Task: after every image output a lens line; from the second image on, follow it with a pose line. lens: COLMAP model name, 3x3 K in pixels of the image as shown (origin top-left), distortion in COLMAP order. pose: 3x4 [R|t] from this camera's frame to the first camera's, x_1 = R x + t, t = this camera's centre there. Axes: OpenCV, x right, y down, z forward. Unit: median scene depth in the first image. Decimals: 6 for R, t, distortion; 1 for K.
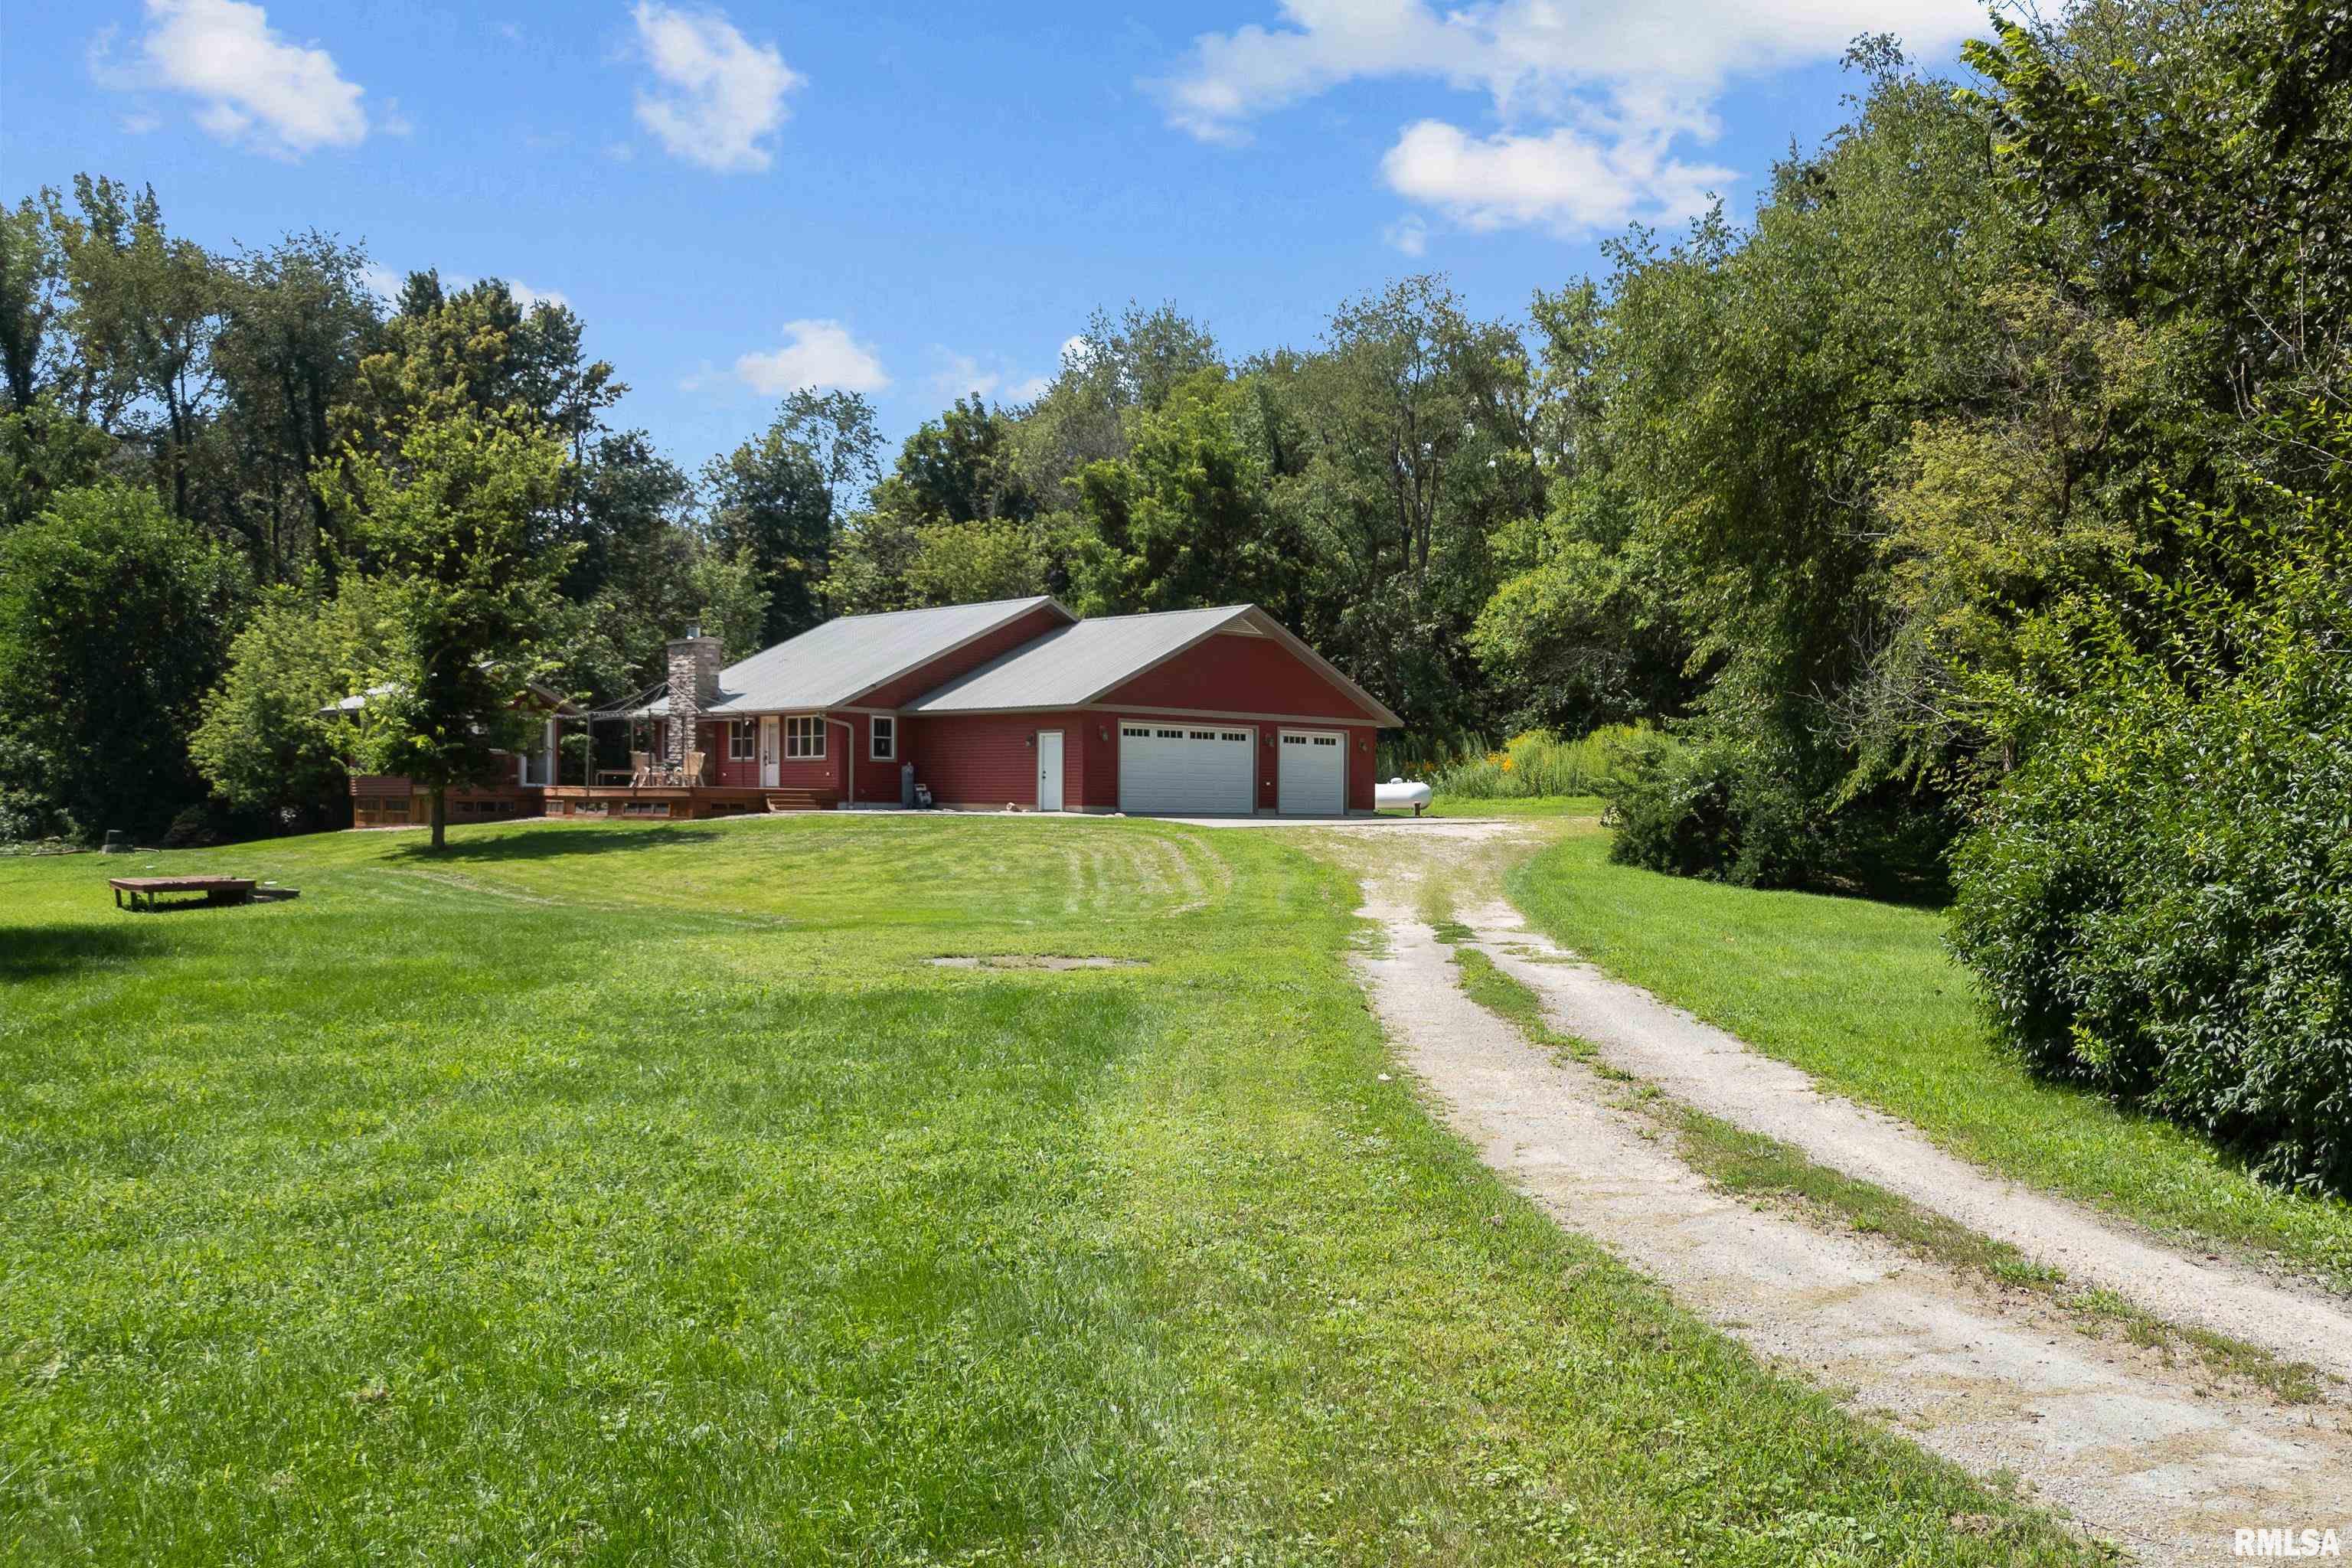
lens RADIAL K [[1933.9, 0, 1456.0], [0, 1933.9, 842.6], [0, 0, 1]] dist [0.010173, 0.013965]
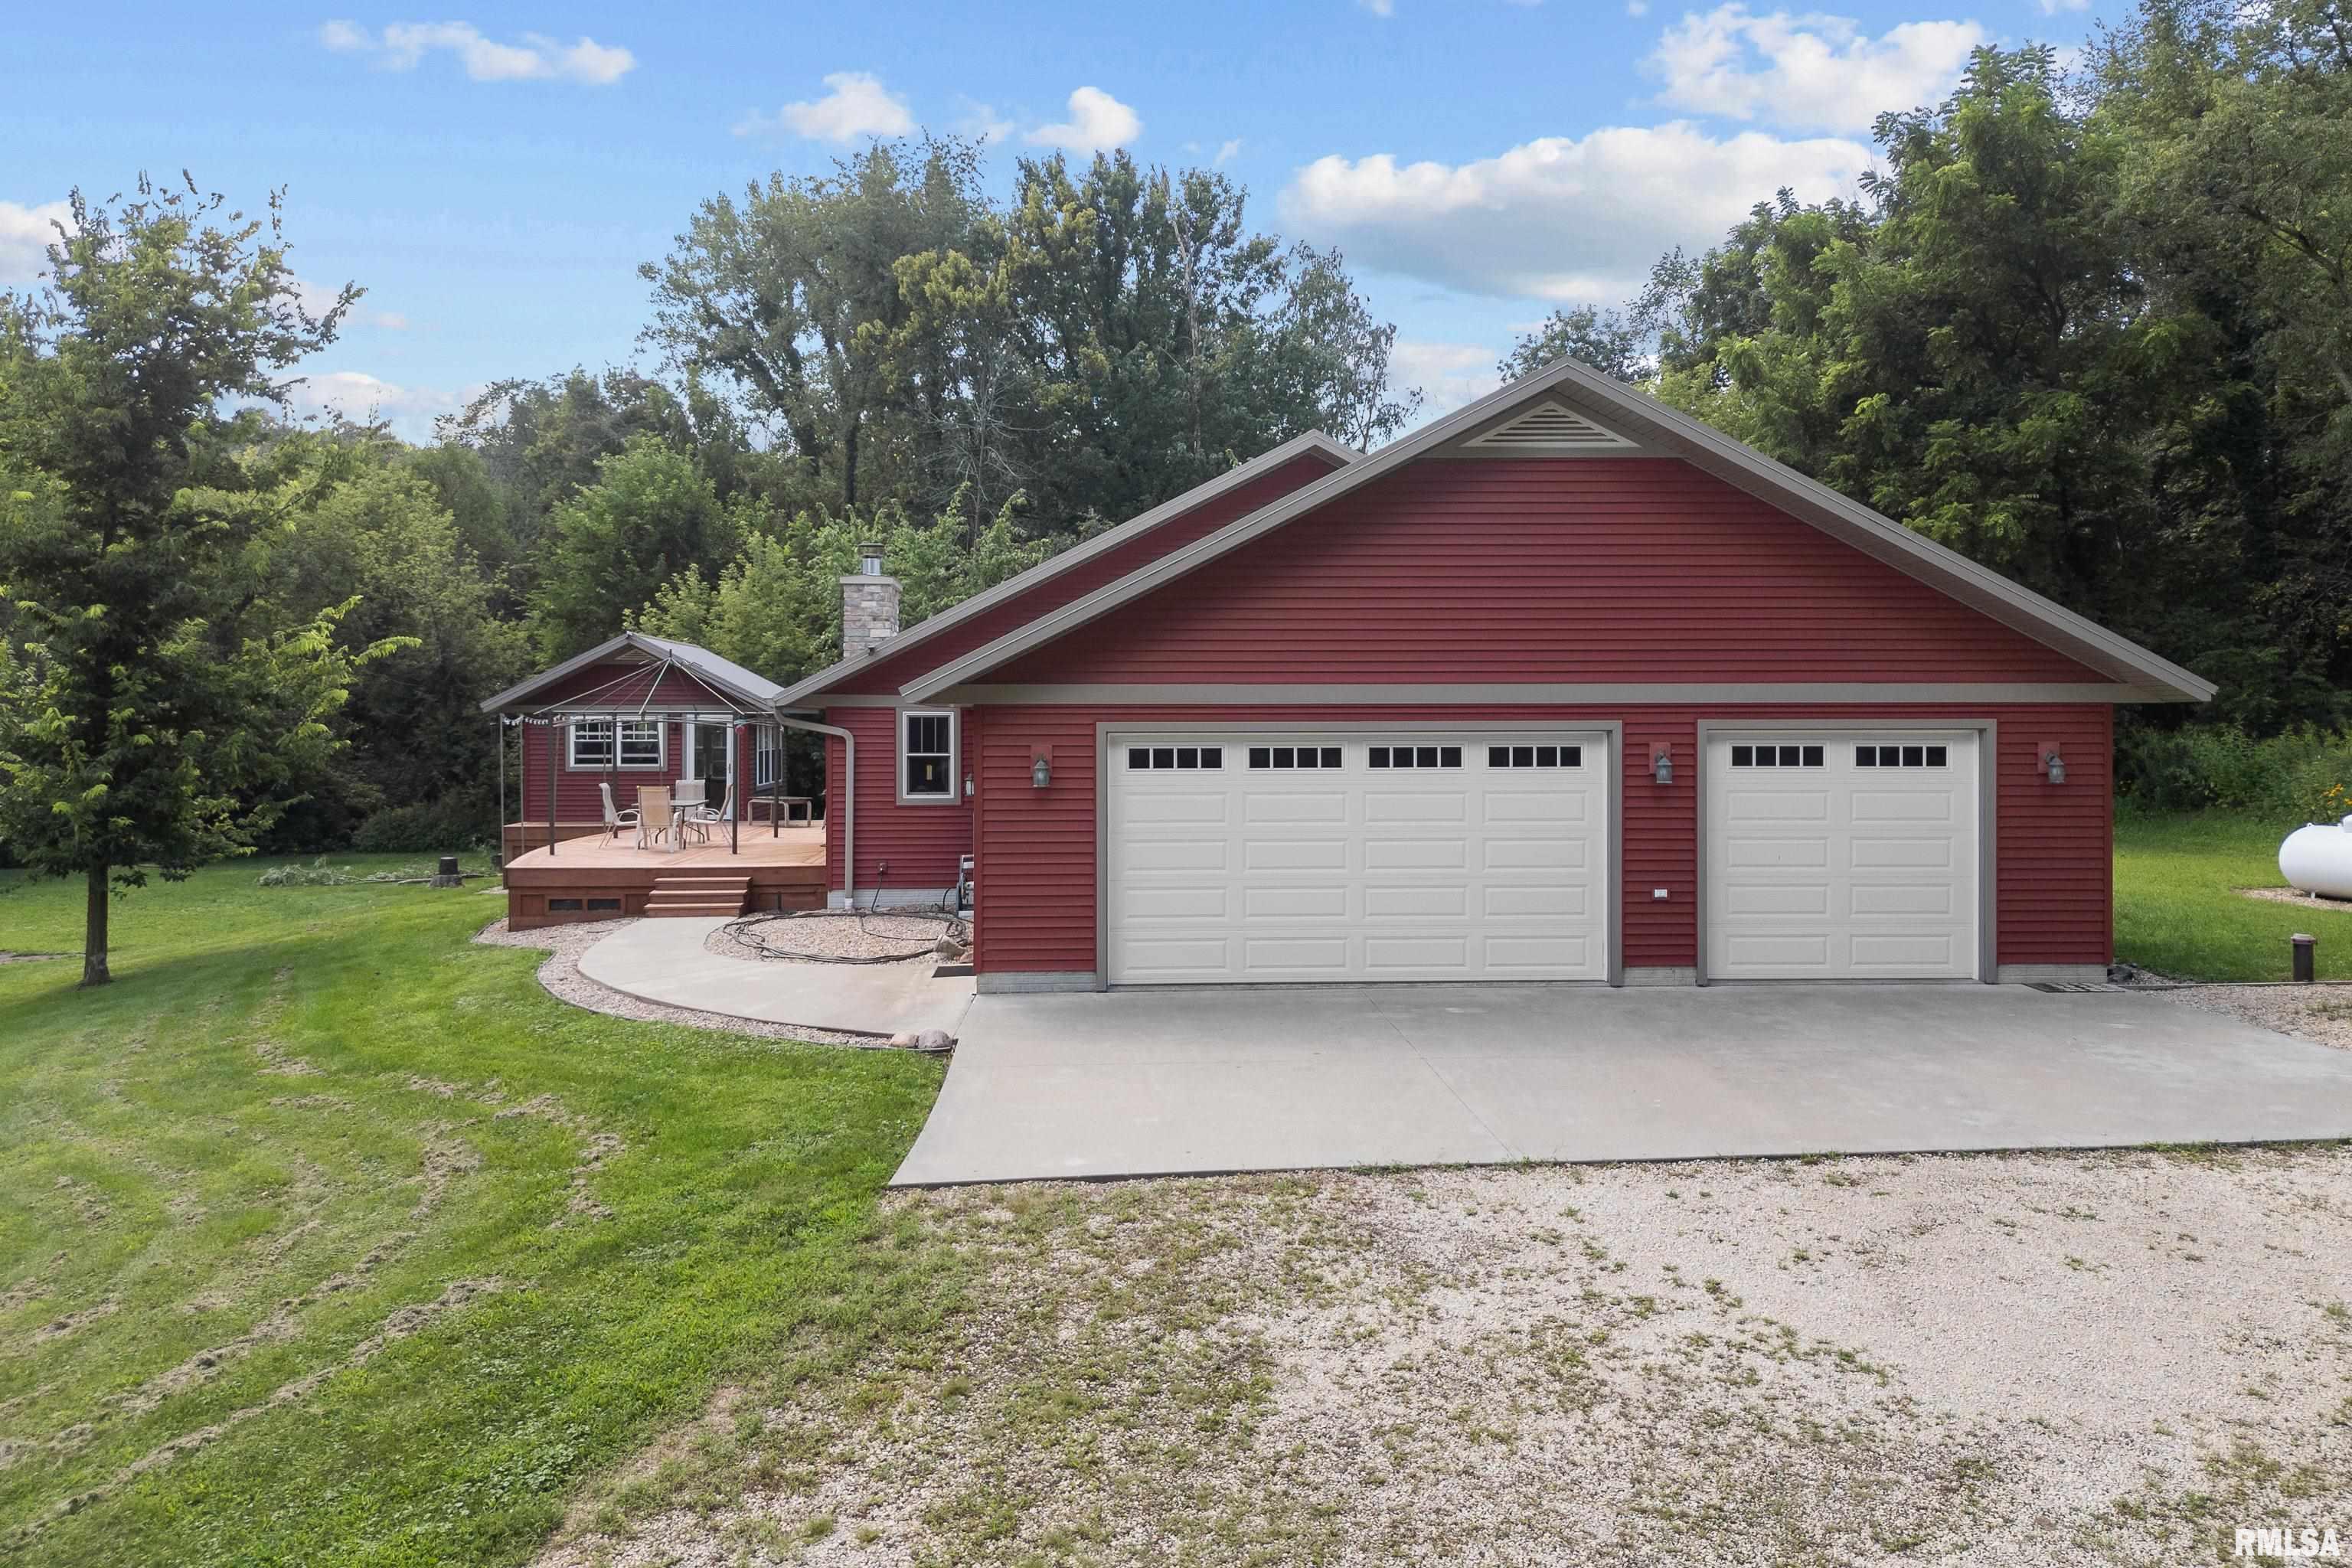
lens RADIAL K [[1695.1, 0, 1213.1], [0, 1695.1, 773.7], [0, 0, 1]] dist [0.036366, 0.000533]
pose [[0.725001, 0.010651, -0.688665, 0.036858], [-0.002644, 0.999916, 0.012682, -0.043563], [0.688742, -0.007374, 0.724969, 0.587849]]
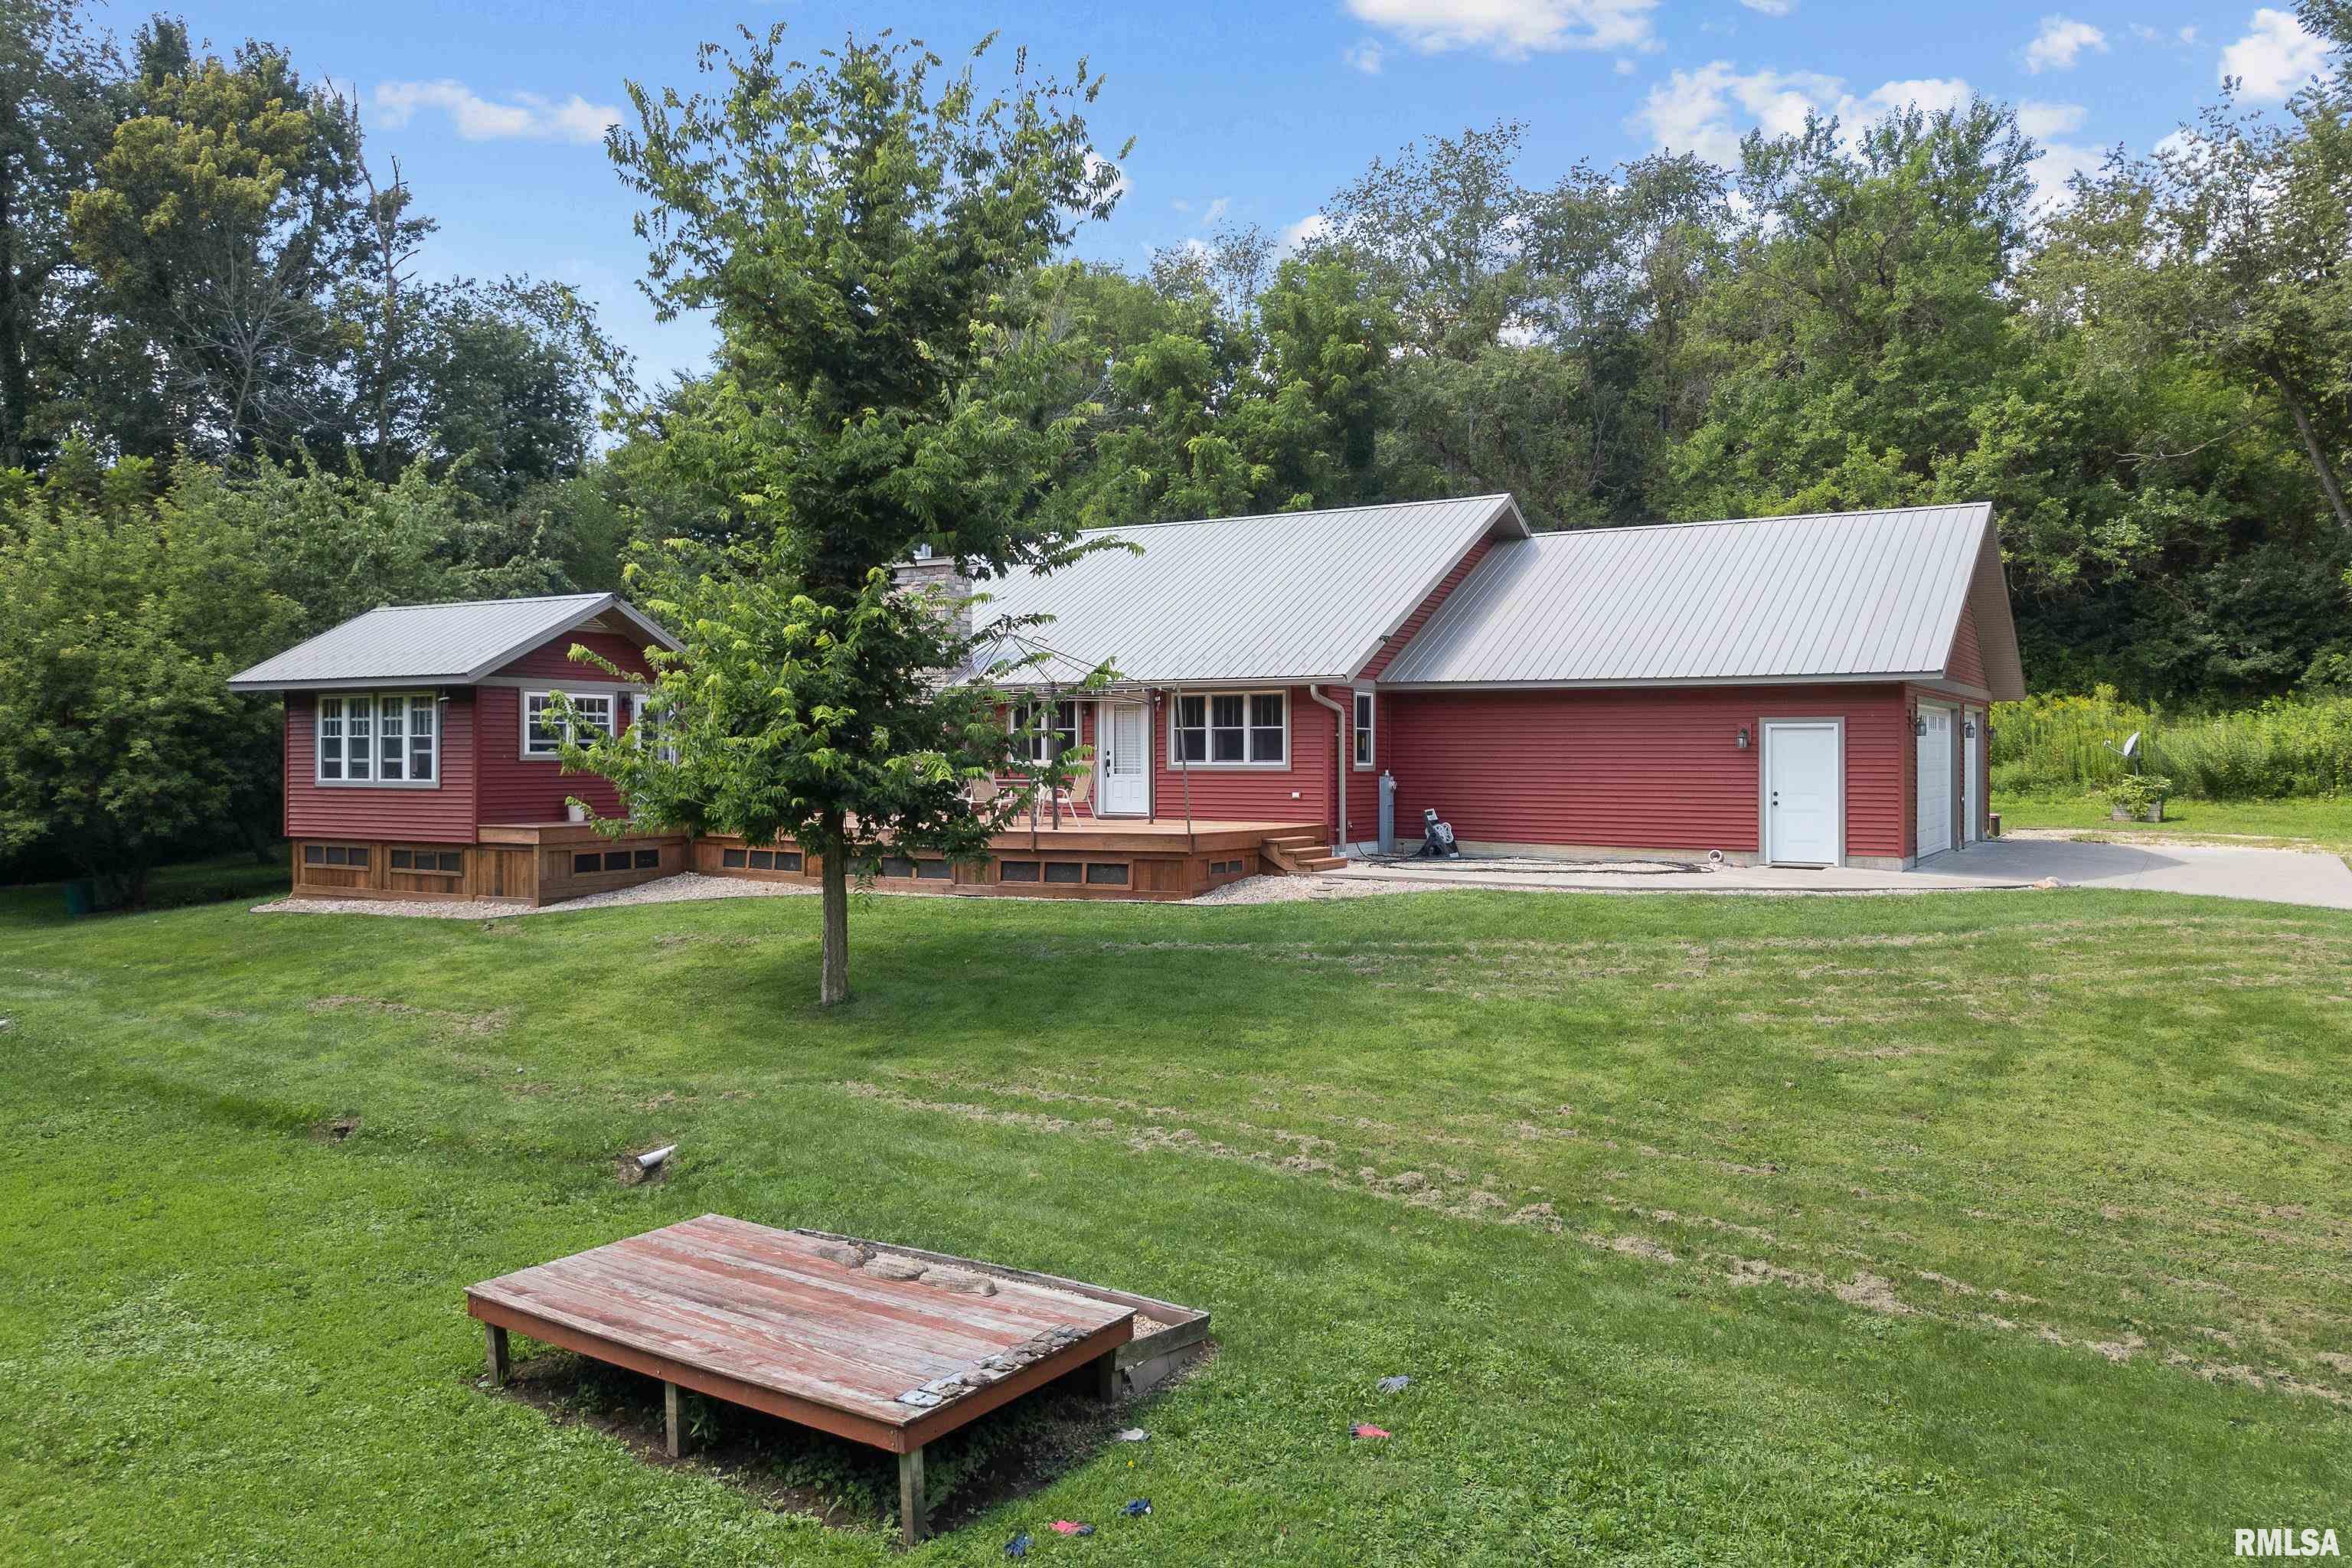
lens RADIAL K [[1714.1, 0, 1128.1], [0, 1714.1, 726.9], [0, 0, 1]] dist [0.045672, -0.006717]
pose [[0.983303, -0.007233, 0.181831, -0.361693], [0.012678, 0.999505, -0.028800, -0.032466], [-0.181533, 0.030625, 0.982908, 0.406875]]
